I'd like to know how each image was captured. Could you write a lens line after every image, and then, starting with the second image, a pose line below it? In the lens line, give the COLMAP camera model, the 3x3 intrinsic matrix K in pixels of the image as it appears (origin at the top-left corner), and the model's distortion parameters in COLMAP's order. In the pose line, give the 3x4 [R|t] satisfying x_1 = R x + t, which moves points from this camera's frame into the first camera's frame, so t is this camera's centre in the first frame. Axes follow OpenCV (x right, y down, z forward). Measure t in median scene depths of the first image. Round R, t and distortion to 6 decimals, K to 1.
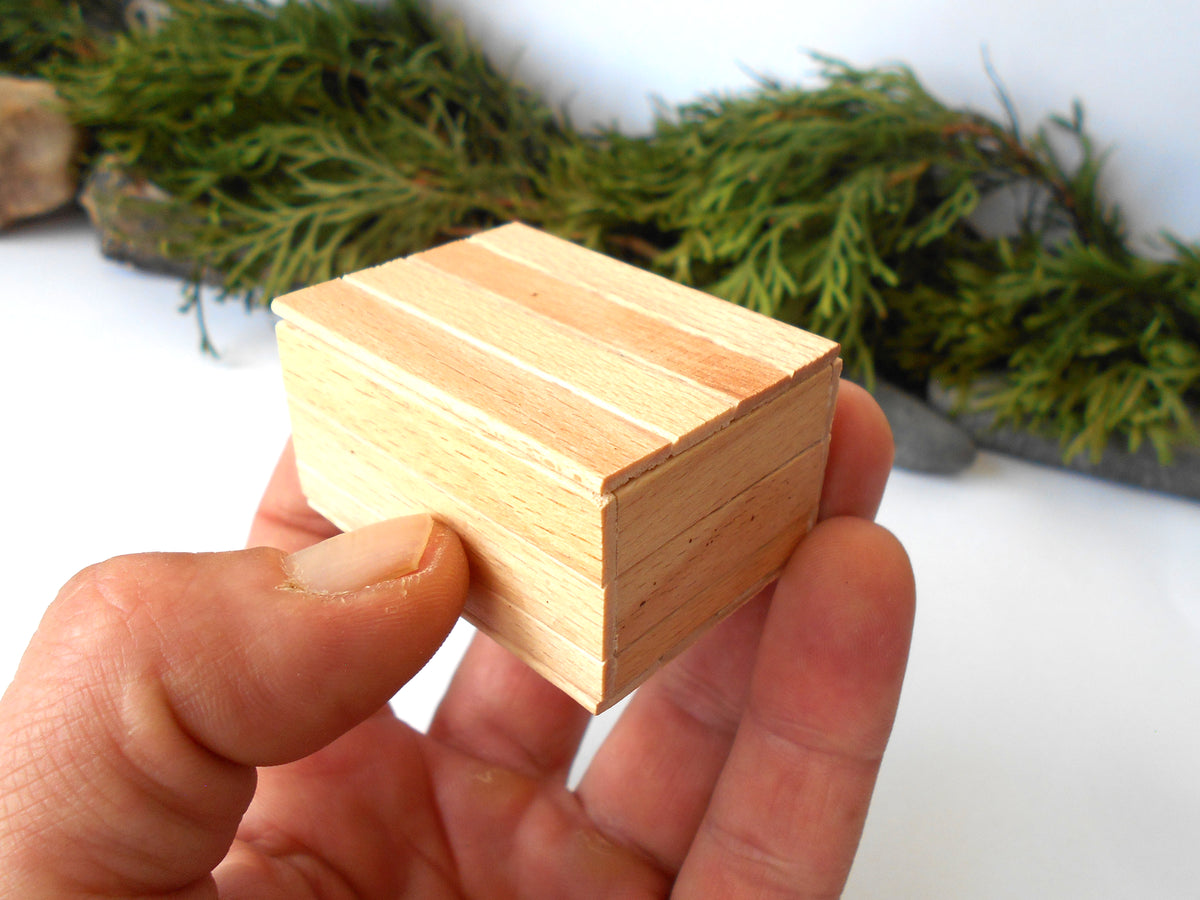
lens RADIAL K [[1030.0, 0, 601.9], [0, 1030.0, 444.3], [0, 0, 1]] dist [-0.017452, 0.028807]
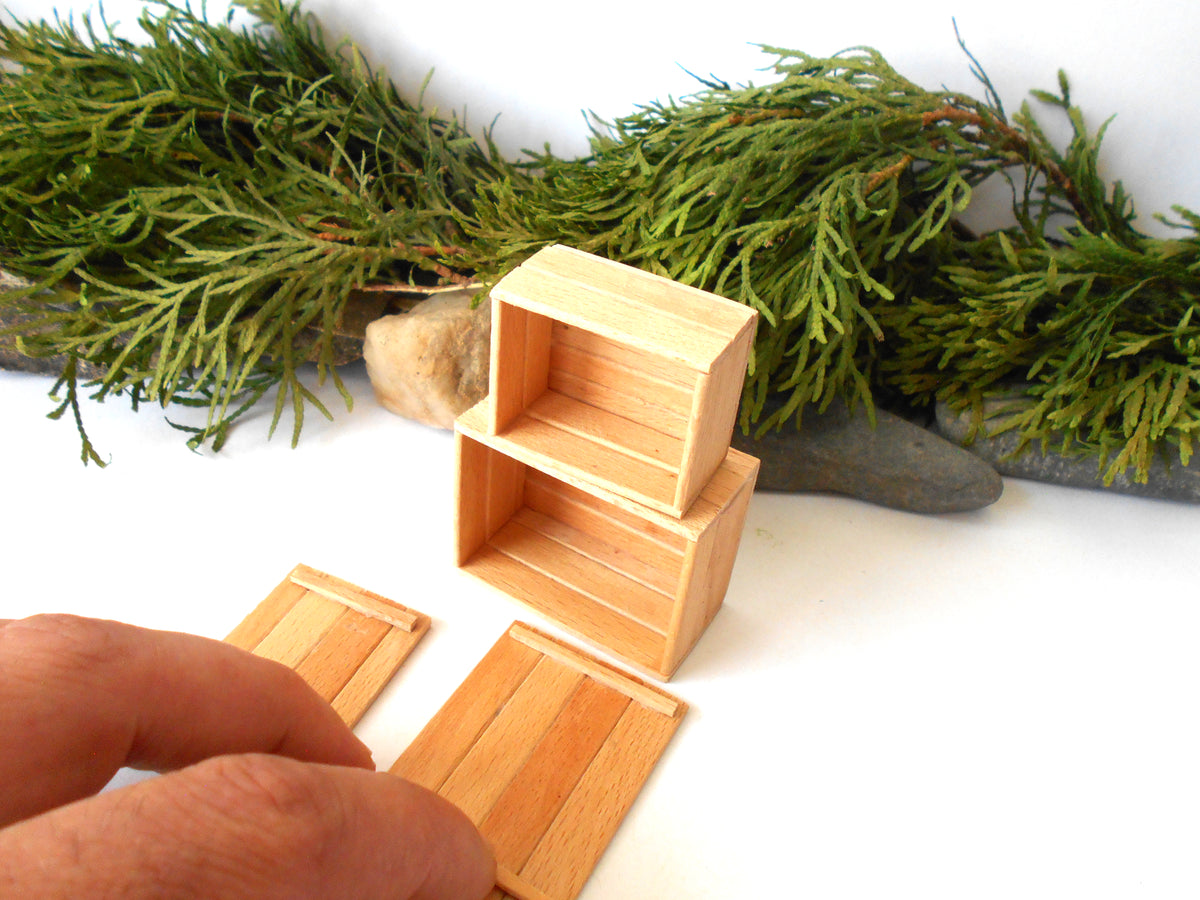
lens RADIAL K [[1030.0, 0, 600.6], [0, 1030.0, 448.9], [0, 0, 1]] dist [-0.017452, 0.028807]
pose [[0.994453, -0.102932, 0.021651, 0.013926], [0.103329, 0.994483, -0.018090, -0.040191], [-0.019670, 0.020227, 0.999602, 0.145318]]
